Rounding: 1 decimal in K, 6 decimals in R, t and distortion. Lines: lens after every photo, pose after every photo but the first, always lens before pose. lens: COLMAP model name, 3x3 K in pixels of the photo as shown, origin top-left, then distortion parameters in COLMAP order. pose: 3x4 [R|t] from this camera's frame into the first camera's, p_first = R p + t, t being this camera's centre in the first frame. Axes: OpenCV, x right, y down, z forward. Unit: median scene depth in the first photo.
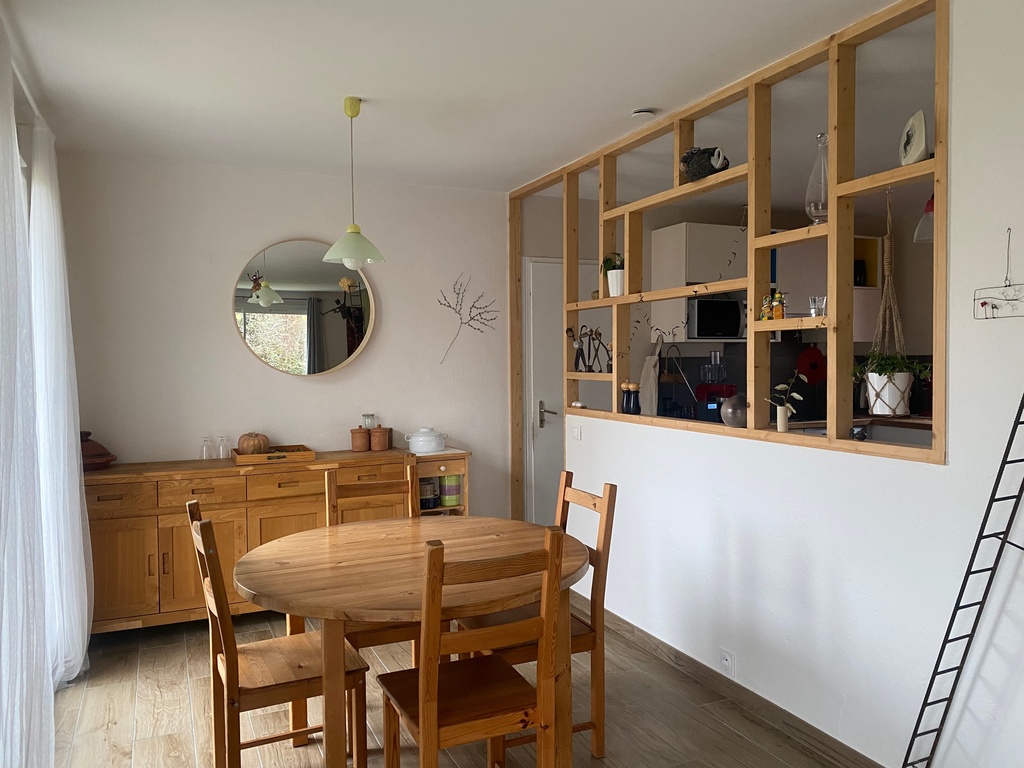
lens RADIAL K [[778.6, 0, 521.3], [0, 778.6, 386.6], [0, 0, 1]] dist [0.044249, -0.001541]
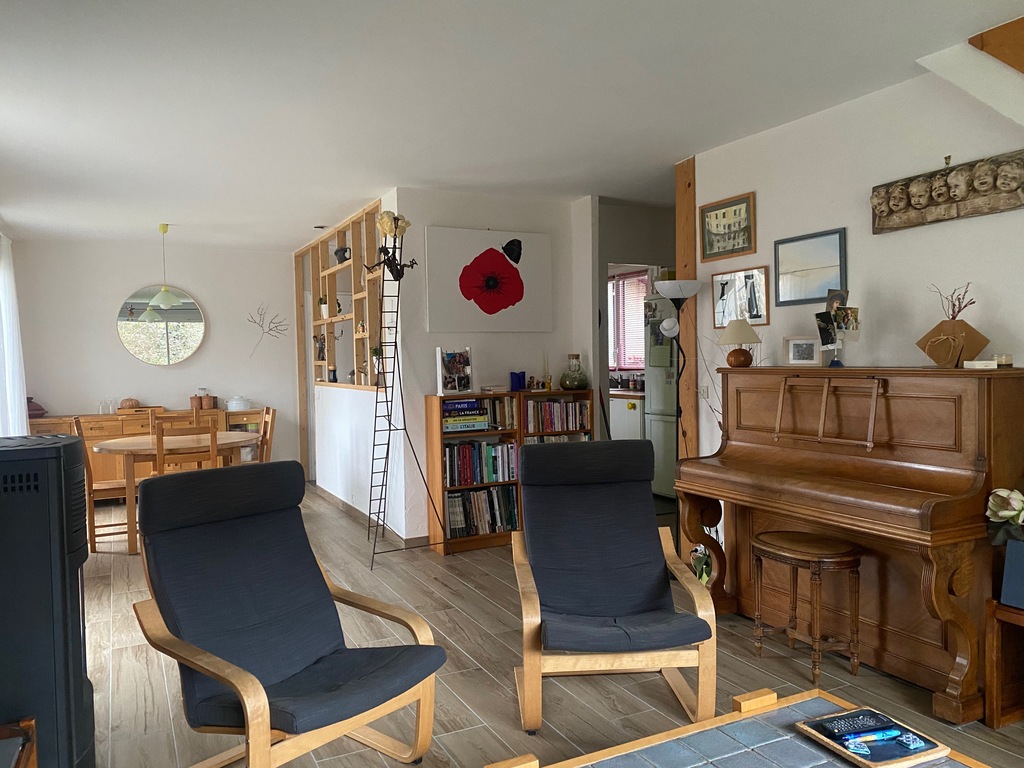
lens RADIAL K [[778.6, 0, 503.1], [0, 778.6, 385.8], [0, 0, 1]] dist [0.044249, -0.001541]
pose [[0.999278, -0.014059, 0.035295, 0.473606], [0.014108, 0.999900, -0.001132, 0.050575], [-0.035275, 0.001629, 0.999376, -0.857636]]
